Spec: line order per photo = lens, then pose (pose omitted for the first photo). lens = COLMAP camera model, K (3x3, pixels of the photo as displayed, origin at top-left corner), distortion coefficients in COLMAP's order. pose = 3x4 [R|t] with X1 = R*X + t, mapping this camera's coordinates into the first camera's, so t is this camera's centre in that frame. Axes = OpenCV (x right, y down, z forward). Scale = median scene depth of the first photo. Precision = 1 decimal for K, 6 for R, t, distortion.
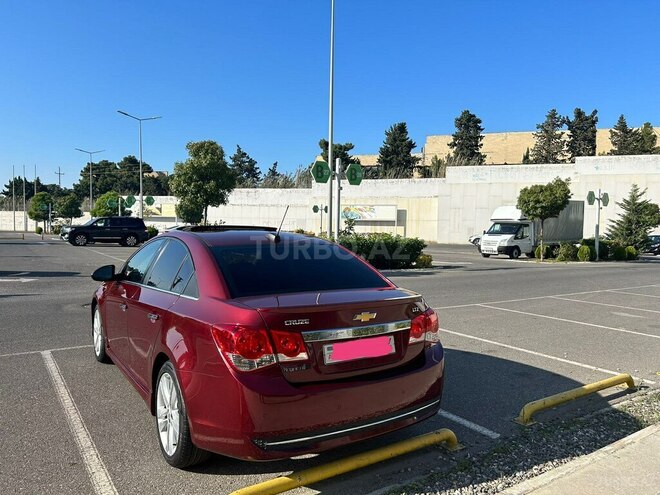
lens RADIAL K [[494.7, 0, 332.7], [0, 494.7, 253.3], [0, 0, 1]] dist [0.056450, -0.067535]
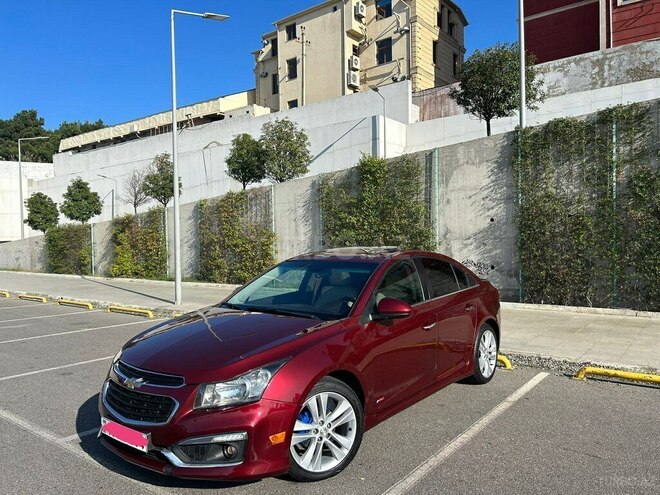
lens RADIAL K [[495.4, 0, 334.8], [0, 495.4, 251.8], [0, 0, 1]] dist [0.052373, -0.062413]
pose [[-0.312494, -0.034171, 0.949305, -0.183707], [0.055962, 0.996955, 0.054308, -0.015674], [-0.948270, 0.070096, -0.309630, 0.206724]]
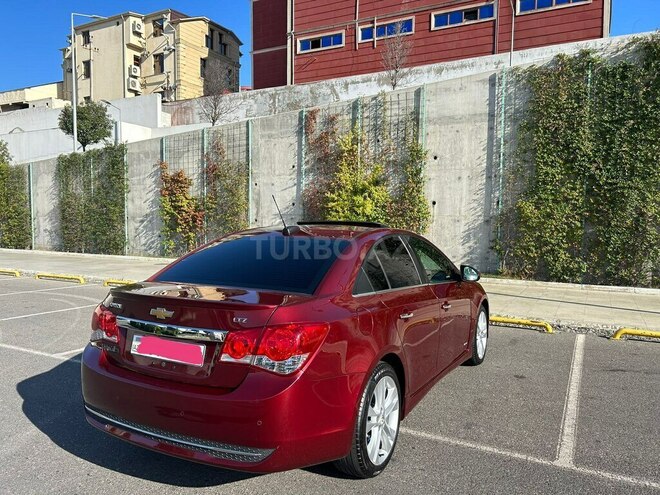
lens RADIAL K [[494.7, 0, 332.7], [0, 494.7, 253.3], [0, 0, 1]] dist [0.056450, -0.067535]
pose [[-0.464975, -0.081600, 0.881555, -0.654119], [0.022886, 0.994303, 0.104108, -0.010321], [-0.885028, 0.068583, -0.460459, -0.053018]]
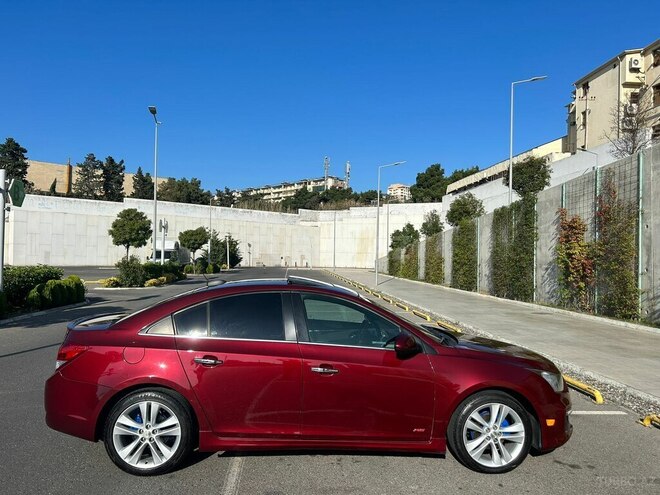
lens RADIAL K [[494.7, 0, 332.7], [0, 494.7, 253.3], [0, 0, 1]] dist [0.056450, -0.067535]
pose [[0.496029, -0.002595, 0.868302, -0.661130], [0.034880, 0.999248, -0.016939, -0.009061], [-0.867605, 0.038688, 0.495747, -0.209399]]
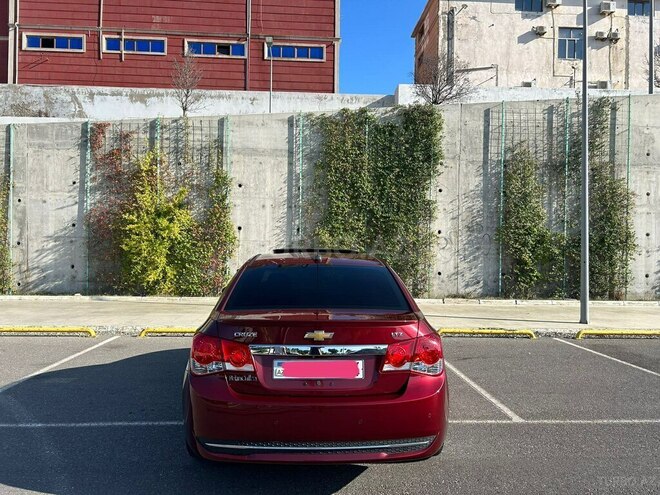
lens RADIAL K [[494.7, 0, 332.7], [0, 494.7, 253.3], [0, 0, 1]] dist [0.056450, -0.067535]
pose [[-0.855680, -0.038577, 0.516066, -0.615809], [-0.007330, 0.998021, 0.062451, -0.013210], [-0.517454, 0.049655, -0.854269, 0.011983]]
